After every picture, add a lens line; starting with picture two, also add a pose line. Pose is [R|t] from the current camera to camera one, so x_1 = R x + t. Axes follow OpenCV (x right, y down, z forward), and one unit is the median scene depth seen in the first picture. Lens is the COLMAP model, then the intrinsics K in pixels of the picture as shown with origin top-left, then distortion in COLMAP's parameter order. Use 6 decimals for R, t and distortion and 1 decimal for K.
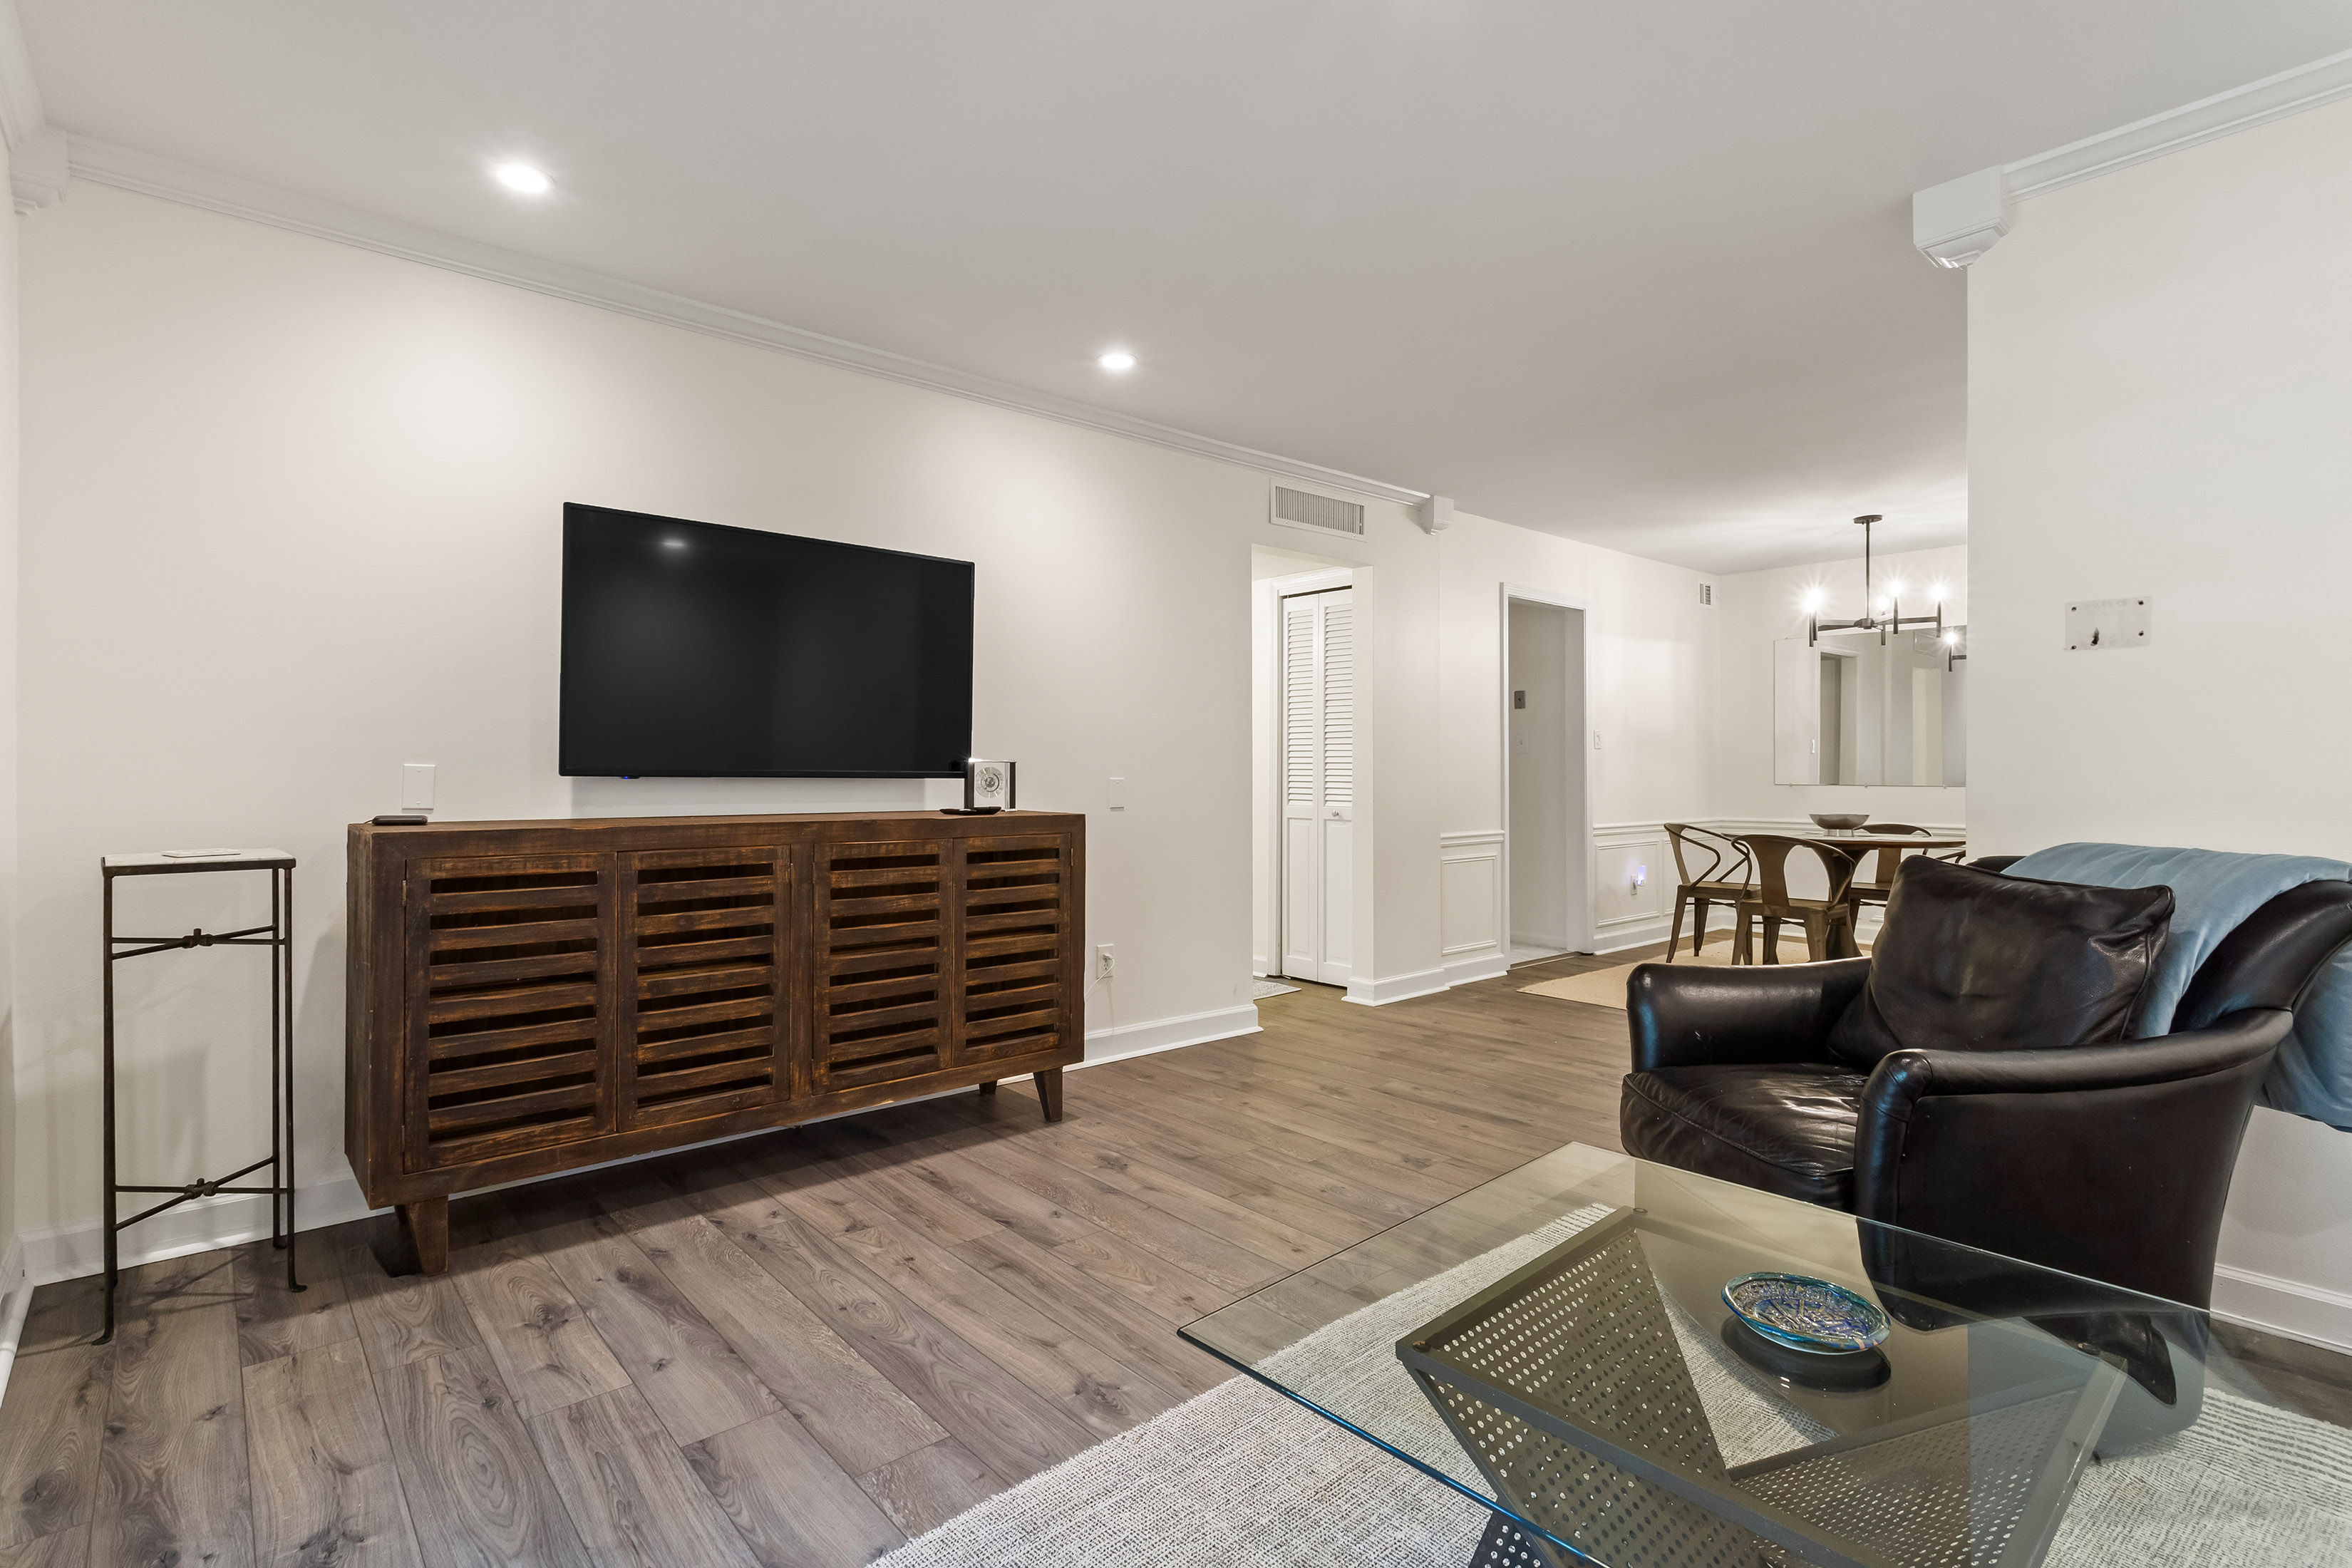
lens RADIAL K [[1111.8, 0, 1172.9], [0, 1111.8, 778.3], [0, 0, 1]] dist [0.005695, 0.000667]
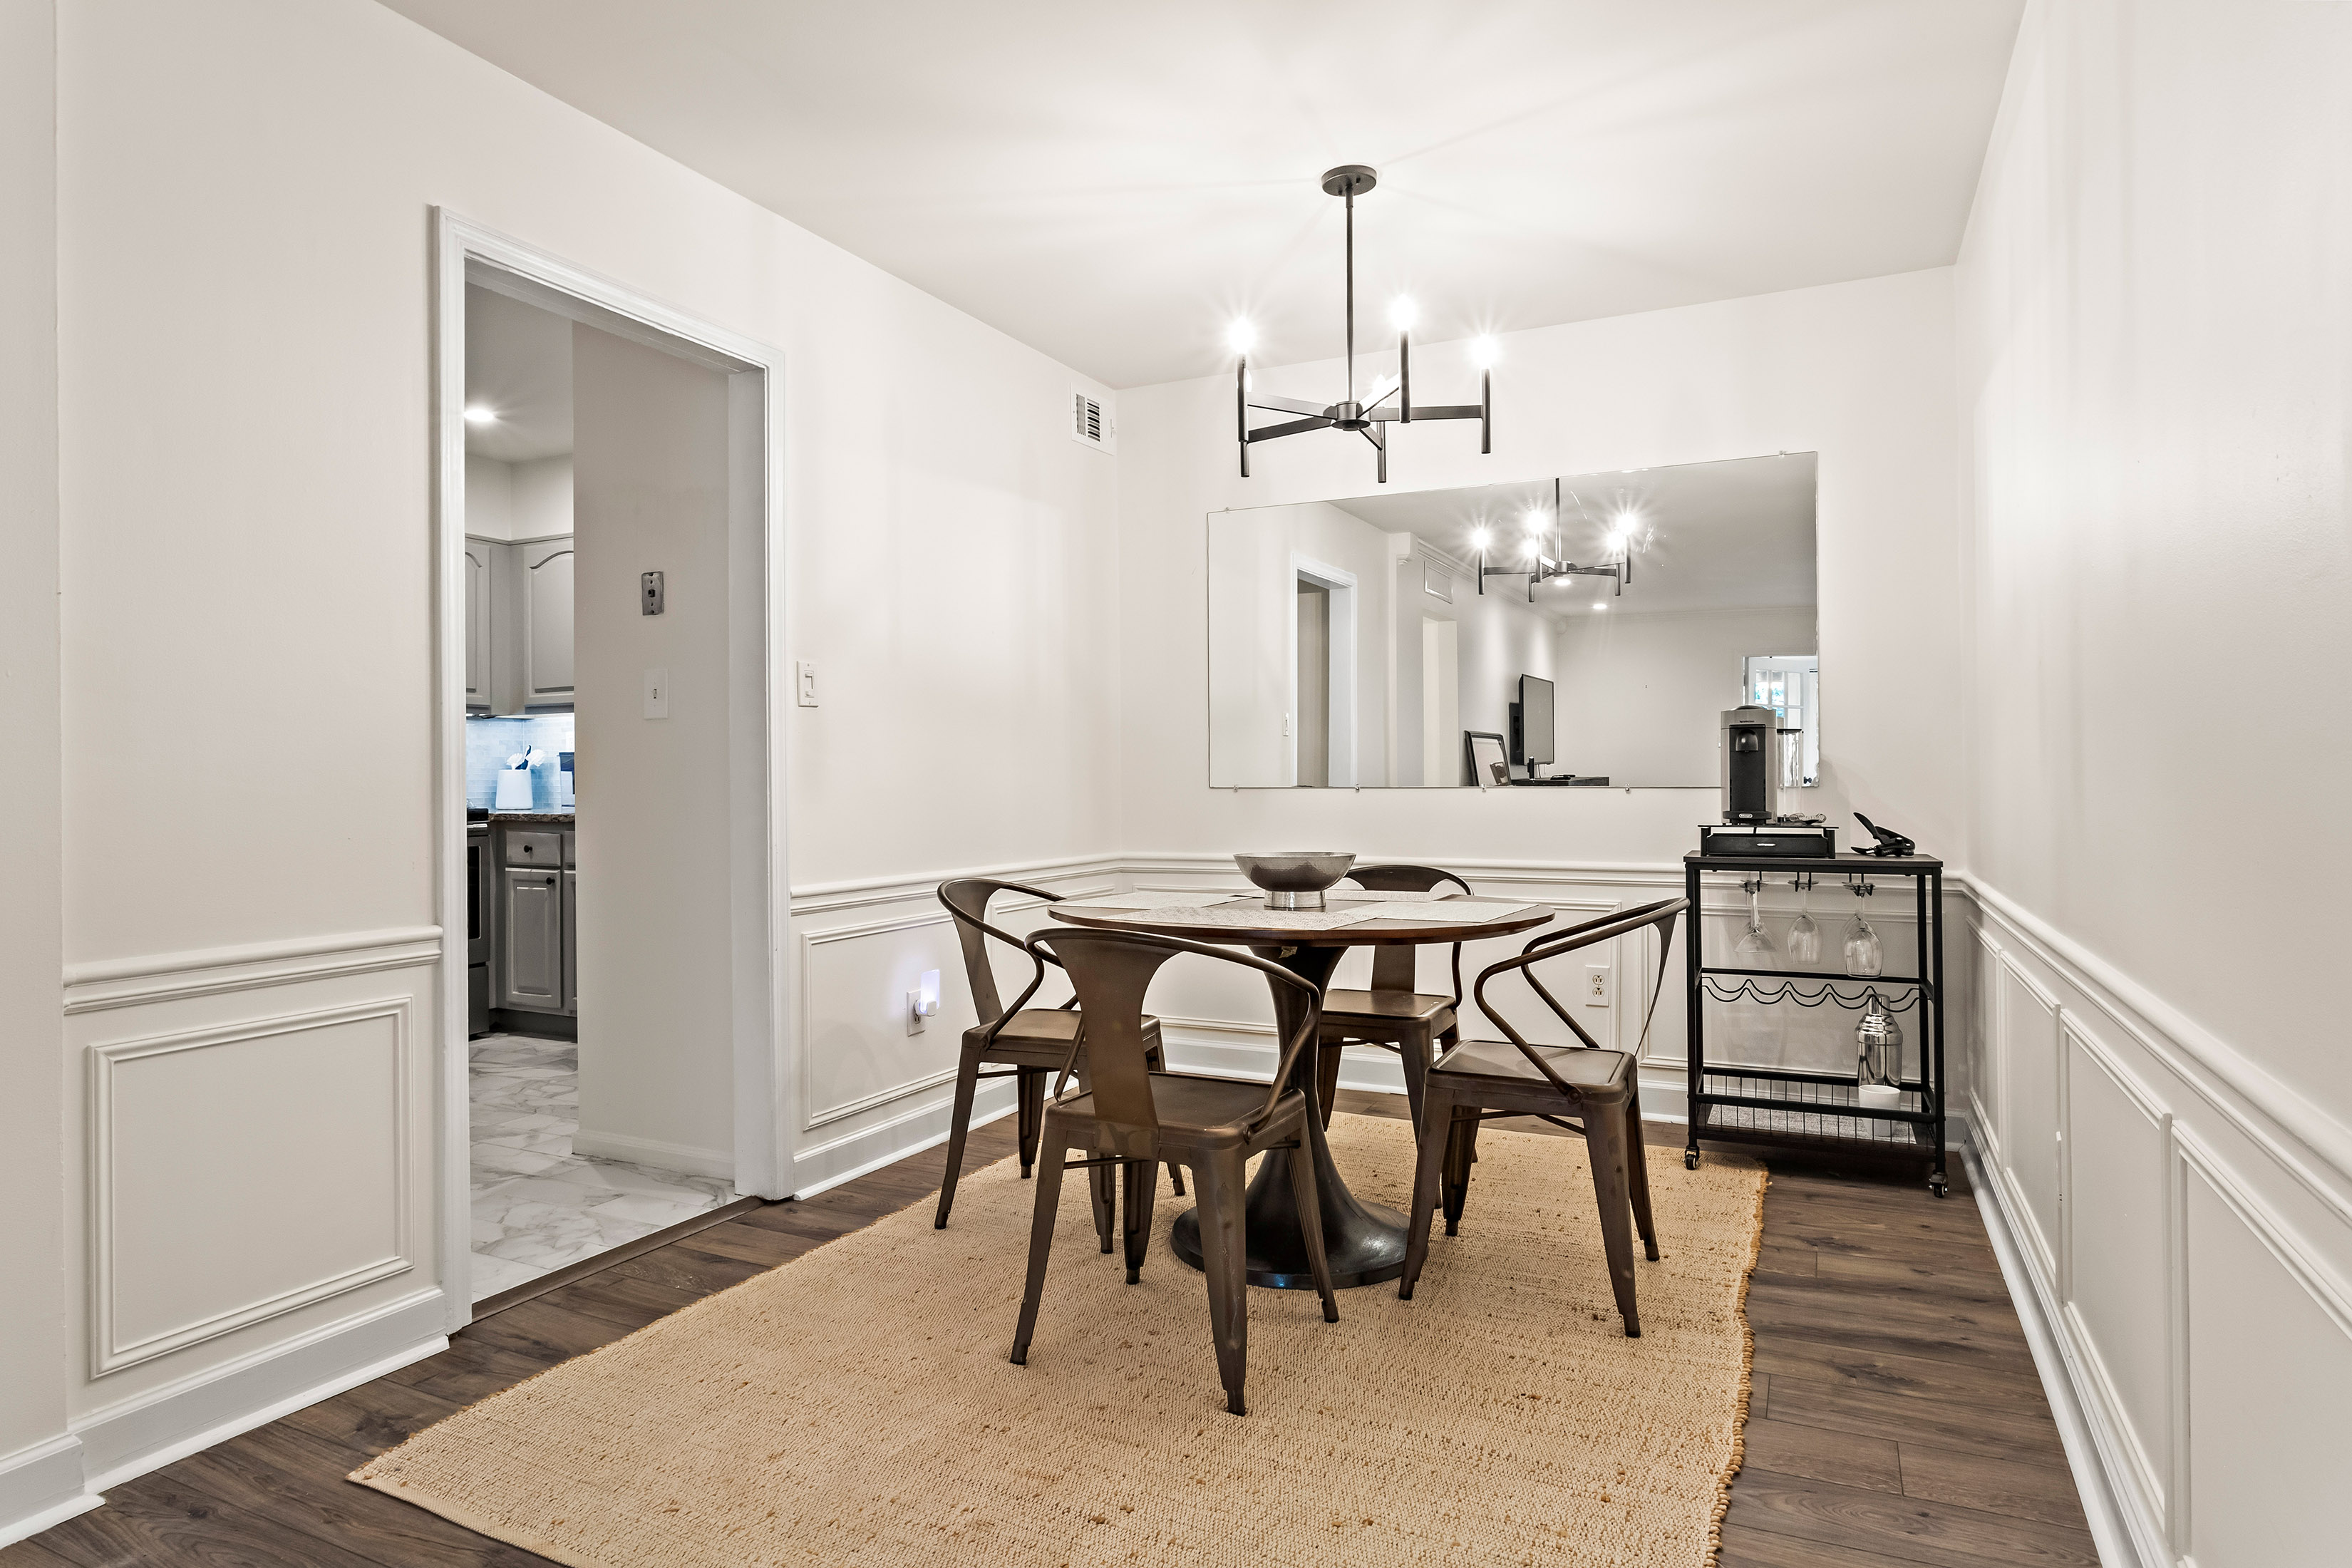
lens RADIAL K [[1379.0, 0, 1172.2], [0, 1379.0, 780.5], [0, 0, 1]] dist [-0.005614, -0.000633]
pose [[0.916924, -0.005251, 0.399028, 0.315540], [0.007242, 0.999968, -0.003482, 0.004794], [-0.398997, 0.006082, 0.916932, 0.489967]]
